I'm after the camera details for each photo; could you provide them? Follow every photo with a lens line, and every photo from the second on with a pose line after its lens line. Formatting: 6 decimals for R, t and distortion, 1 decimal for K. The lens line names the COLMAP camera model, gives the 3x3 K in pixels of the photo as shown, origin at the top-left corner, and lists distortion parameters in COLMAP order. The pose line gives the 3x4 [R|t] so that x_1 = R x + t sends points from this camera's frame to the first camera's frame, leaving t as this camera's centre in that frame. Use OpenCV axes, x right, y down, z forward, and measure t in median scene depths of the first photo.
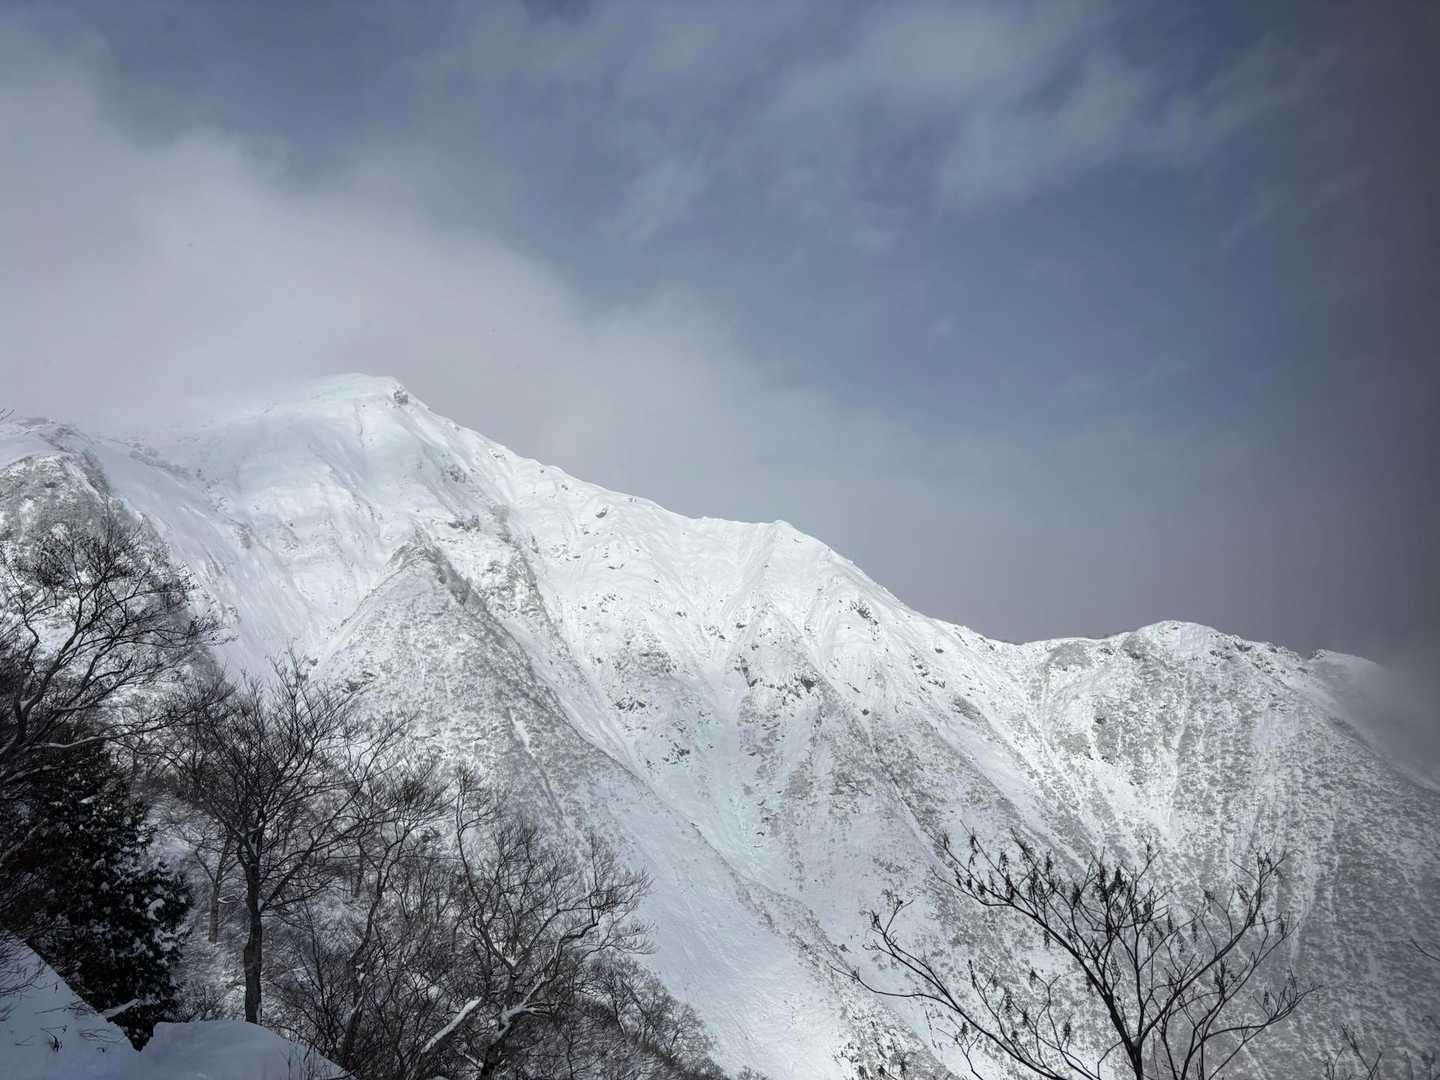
lens RADIAL K [[1063.8, 0, 720.0], [0, 1063.8, 540.0], [0, 0, 1]] dist [0.009341, 0.003560]
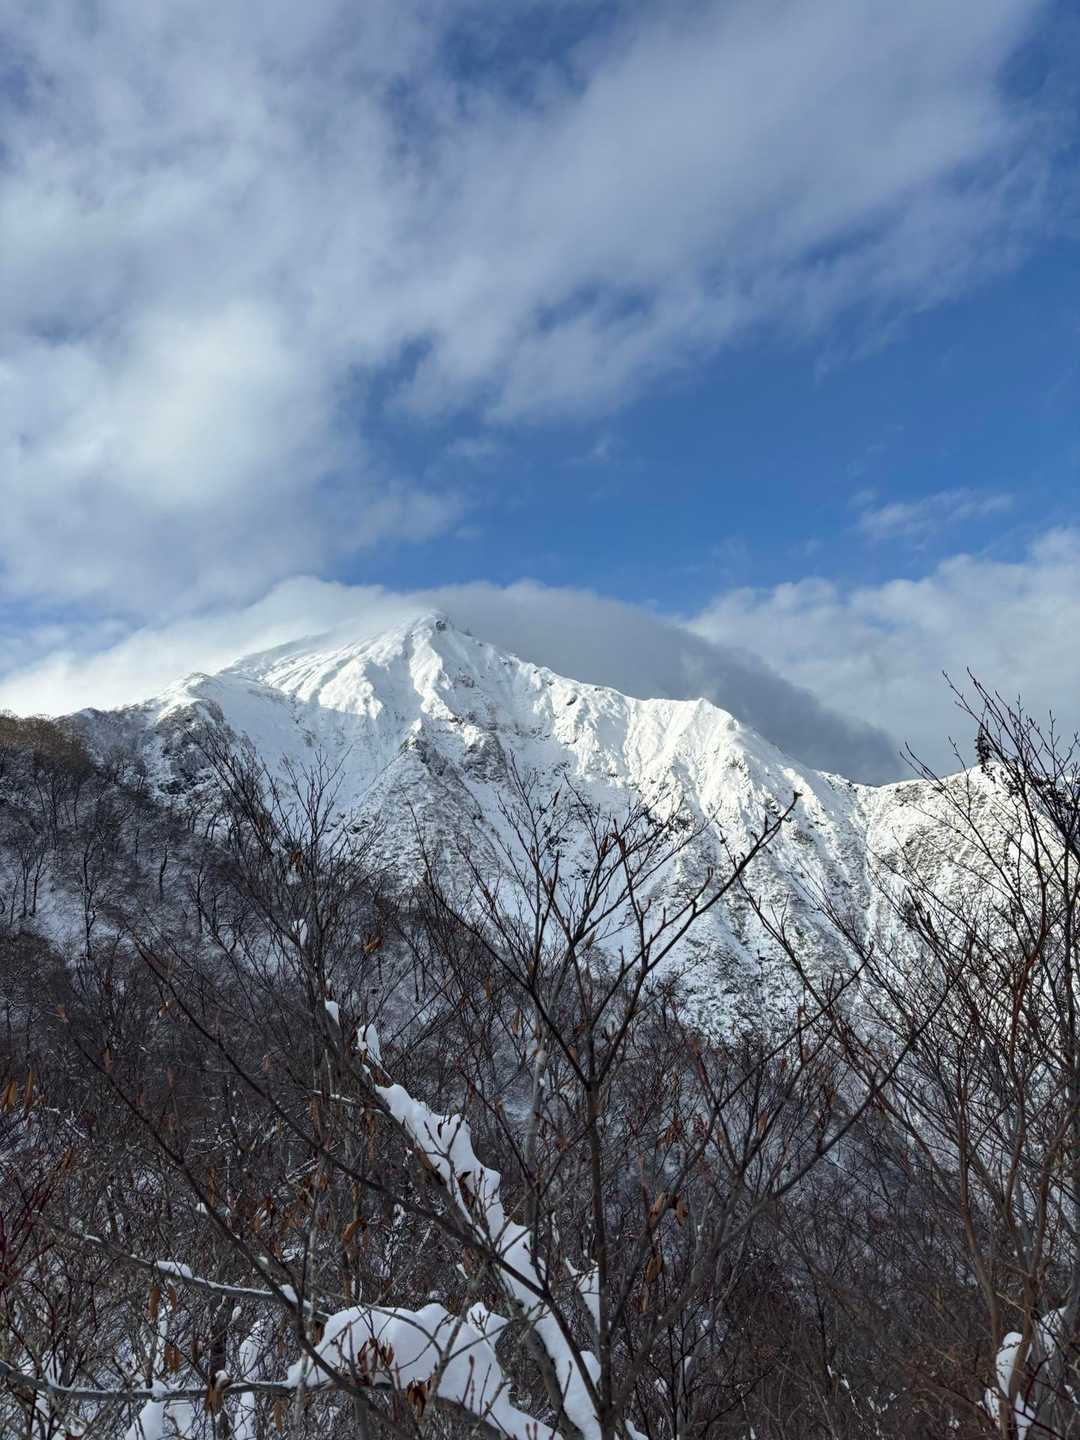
lens RADIAL K [[1068.3, 0, 540.0], [0, 1068.3, 720.0], [0, 0, 1]] dist [0.064815, -0.003827]
pose [[0.940796, -0.064300, -0.332820, 0.383623], [0.069369, 0.997585, 0.003356, -0.012937], [0.331800, -0.026245, 0.942984, -0.360691]]
